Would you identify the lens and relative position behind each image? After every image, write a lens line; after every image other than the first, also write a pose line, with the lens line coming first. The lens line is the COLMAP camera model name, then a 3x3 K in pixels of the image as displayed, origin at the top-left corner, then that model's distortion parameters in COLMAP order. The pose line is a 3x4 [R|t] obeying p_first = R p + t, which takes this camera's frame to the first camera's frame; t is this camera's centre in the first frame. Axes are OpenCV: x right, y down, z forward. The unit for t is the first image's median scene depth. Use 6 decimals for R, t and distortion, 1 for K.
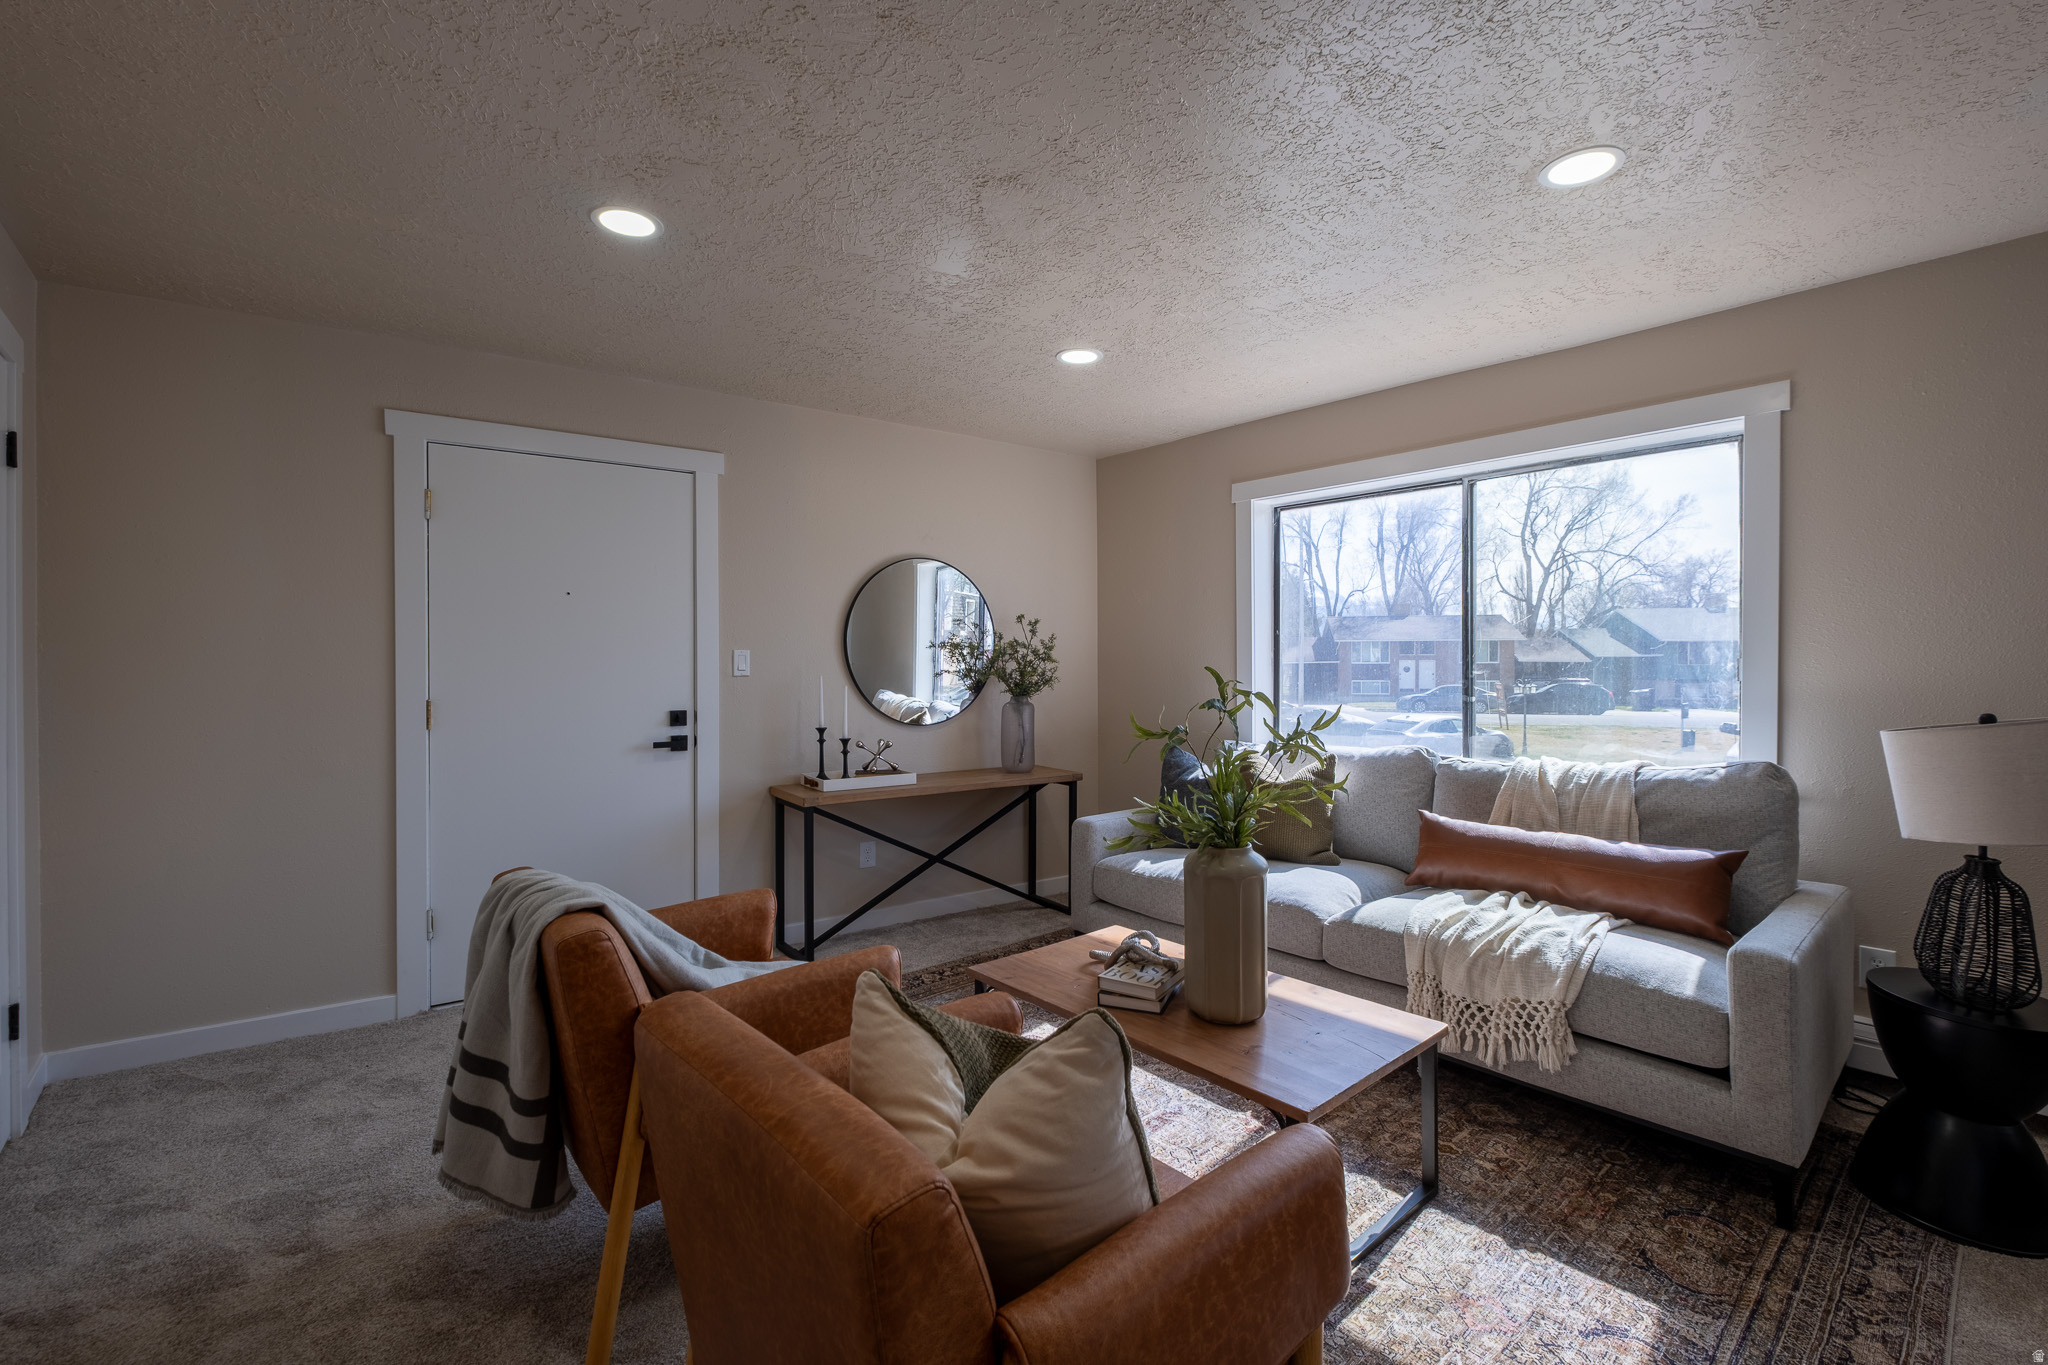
lens RADIAL K [[888.9, 0, 1038.2], [0, 888.9, 668.5], [0, 0, 1]] dist [-0.004558, -0.000449]
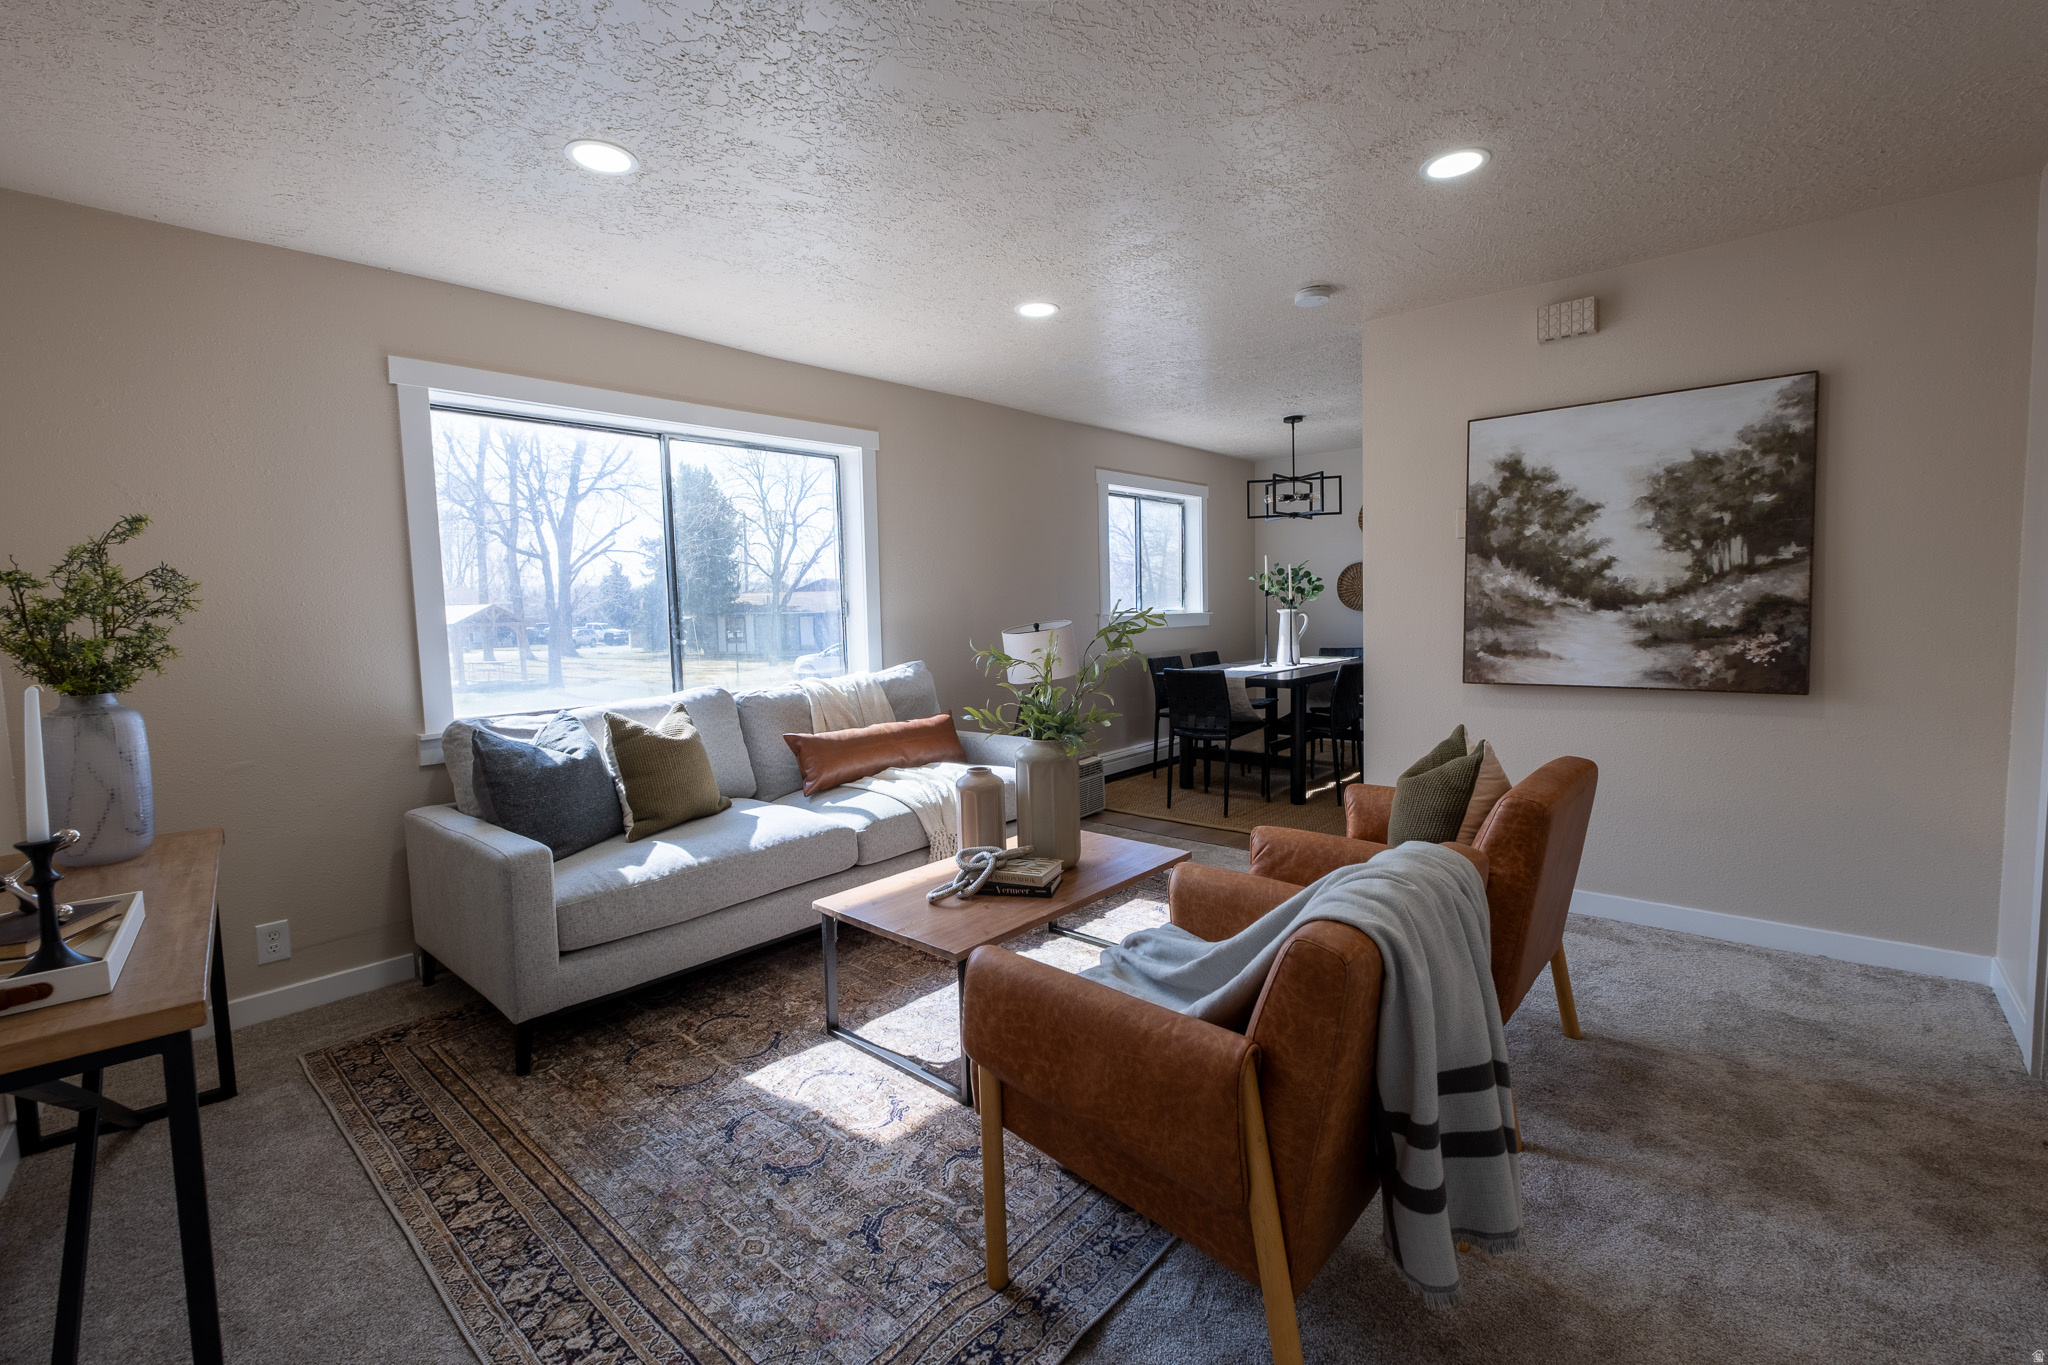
lens RADIAL K [[882.9, 0, 1024.0], [0, 882.9, 682.5], [0, 0, 1]] dist [0.000019, 0.000023]
pose [[-0.121882, -0.085469, 0.988858, -0.895679], [0.031206, 0.995463, 0.089886, -0.003146], [-0.992054, 0.041813, -0.118662, 0.999069]]
